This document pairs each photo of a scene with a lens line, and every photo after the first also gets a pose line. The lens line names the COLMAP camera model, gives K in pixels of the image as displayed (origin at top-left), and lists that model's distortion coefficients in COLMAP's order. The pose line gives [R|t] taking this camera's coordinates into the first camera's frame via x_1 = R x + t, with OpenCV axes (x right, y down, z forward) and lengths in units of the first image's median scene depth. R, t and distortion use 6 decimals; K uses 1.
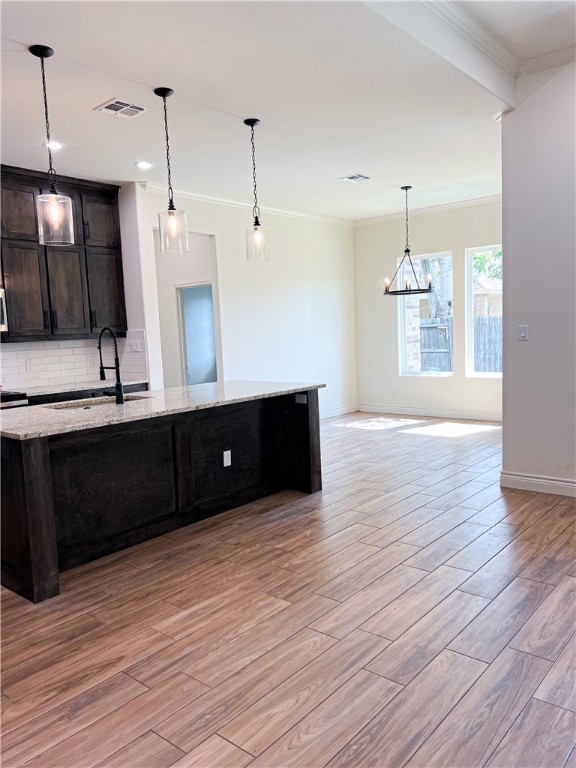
lens RADIAL K [[578.3, 0, 281.7], [0, 578.3, 383.7], [0, 0, 1]] dist [0.014620, -0.000409]
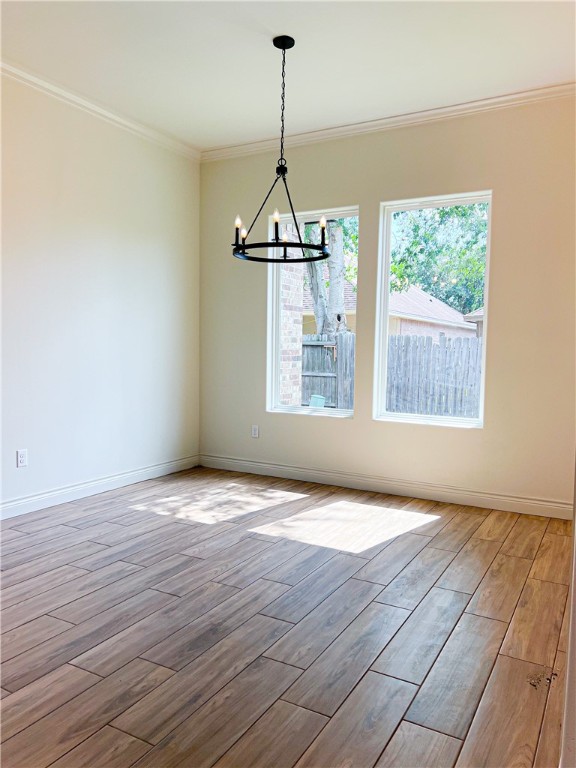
lens RADIAL K [[578.3, 0, 285.7], [0, 578.3, 387.9], [0, 0, 1]] dist [0.014620, -0.000409]
pose [[0.977799, 0.043999, 0.204874, 0.201272], [-0.038376, 0.998772, -0.031341, -0.041391], [-0.206002, 0.022783, 0.978286, 0.821333]]
